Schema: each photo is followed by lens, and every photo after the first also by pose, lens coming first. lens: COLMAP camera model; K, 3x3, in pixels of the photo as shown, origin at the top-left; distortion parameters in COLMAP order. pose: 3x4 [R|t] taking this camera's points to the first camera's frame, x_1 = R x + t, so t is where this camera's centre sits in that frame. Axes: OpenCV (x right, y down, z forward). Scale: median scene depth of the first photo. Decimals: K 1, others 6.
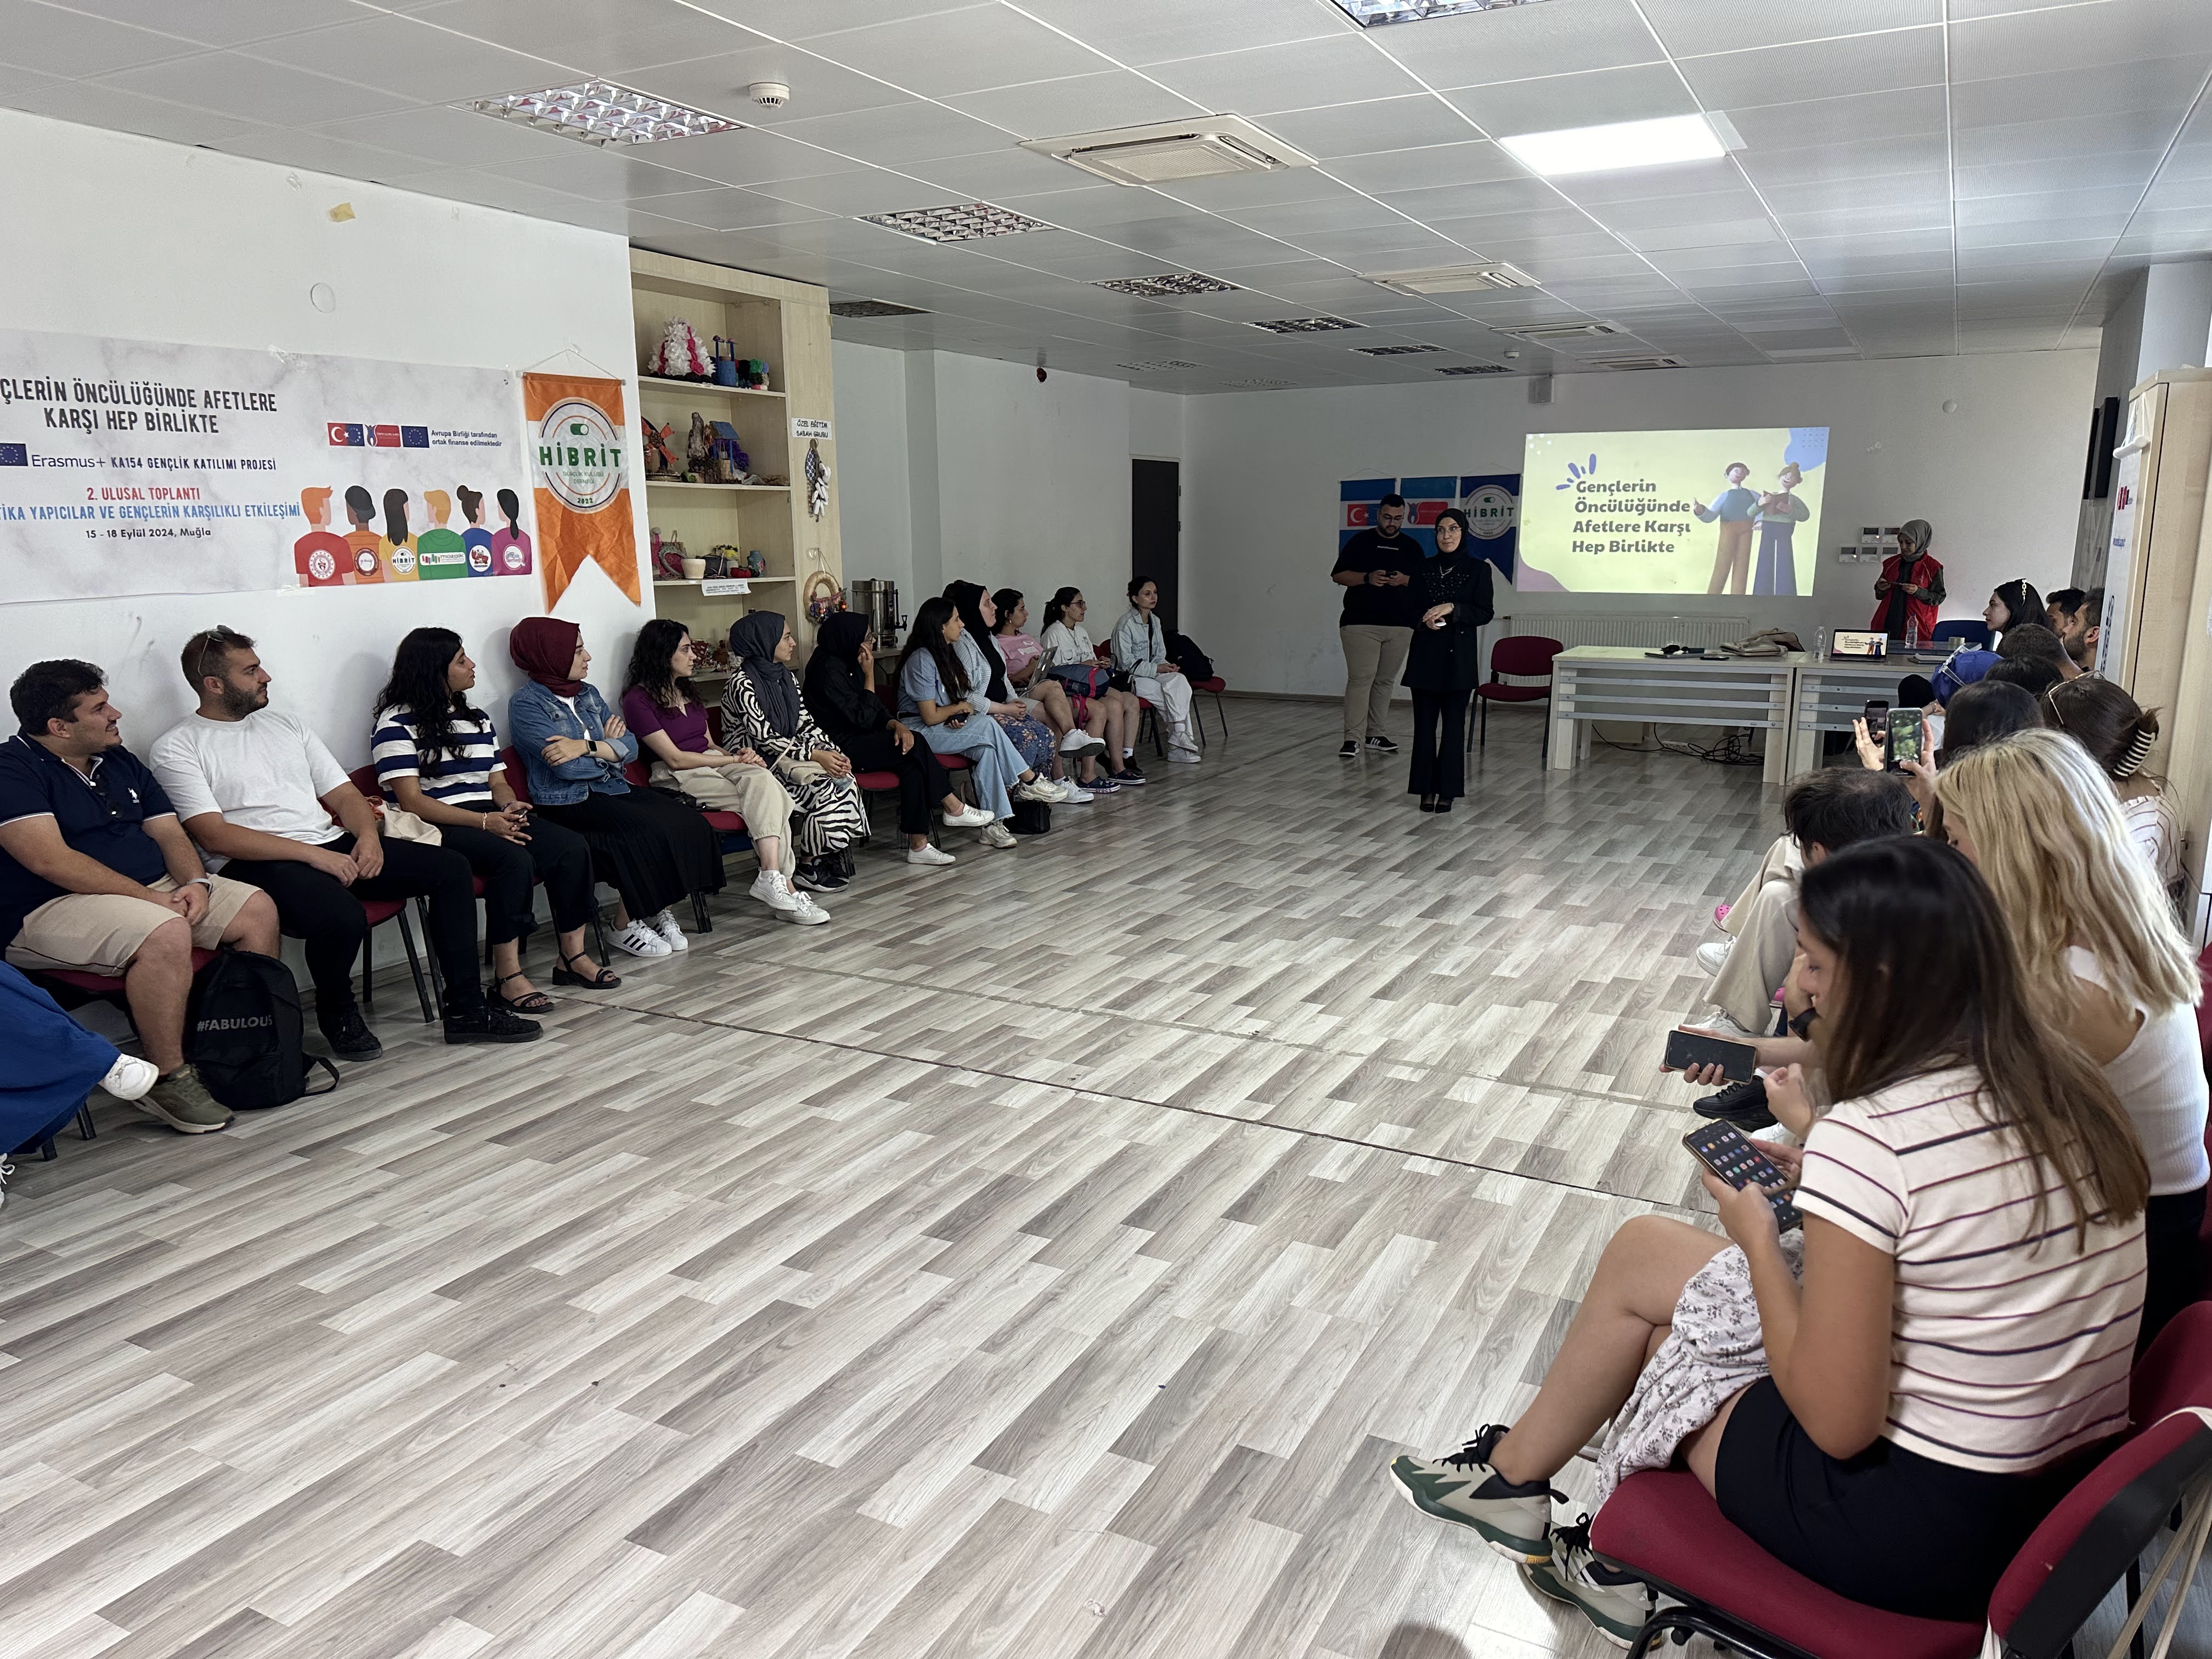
lens RADIAL K [[1545.4, 0, 1086.2], [0, 1545.4, 861.2], [0, 0, 1]] dist [0.048771, -0.063942]
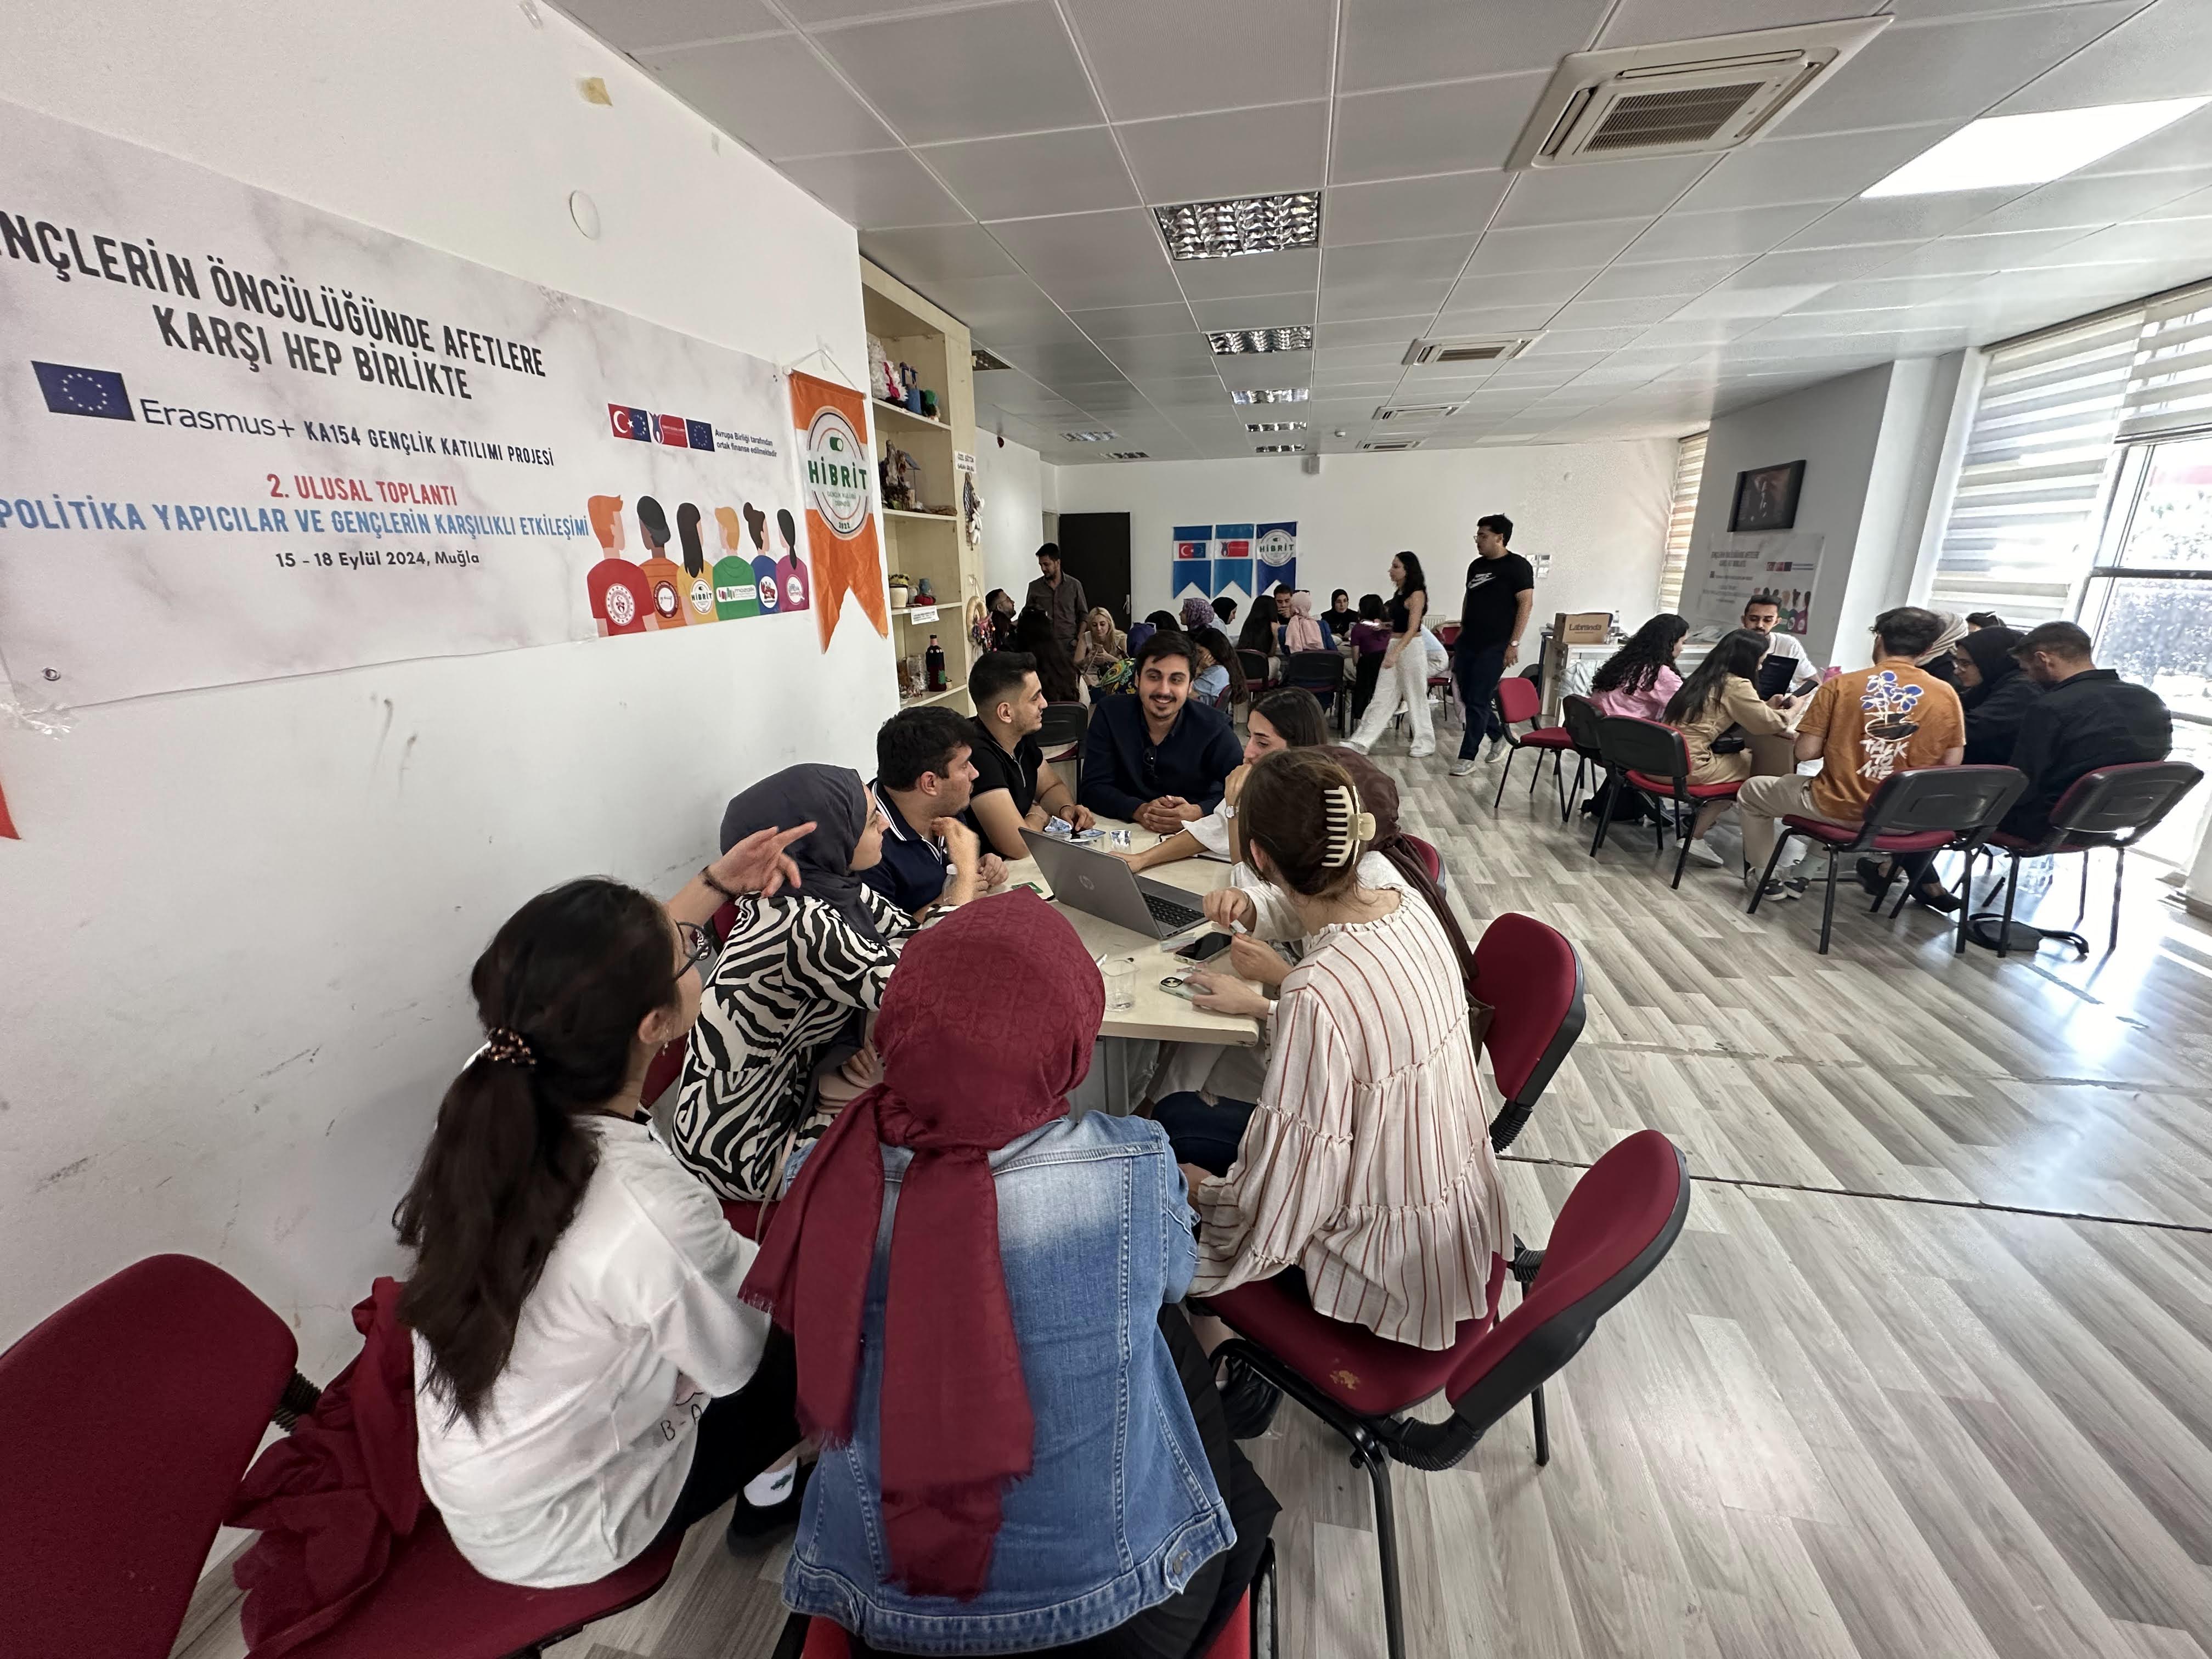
lens RADIAL K [[880.2, 0, 1106.3], [0, 880.2, 835.6], [0, 0, 1]] dist [0.003159, -0.002063]
pose [[0.957115, -0.097810, 0.272698, -0.391126], [0.074596, 0.992749, 0.094258, -0.103095], [-0.279940, -0.069874, 0.957471, 0.524865]]
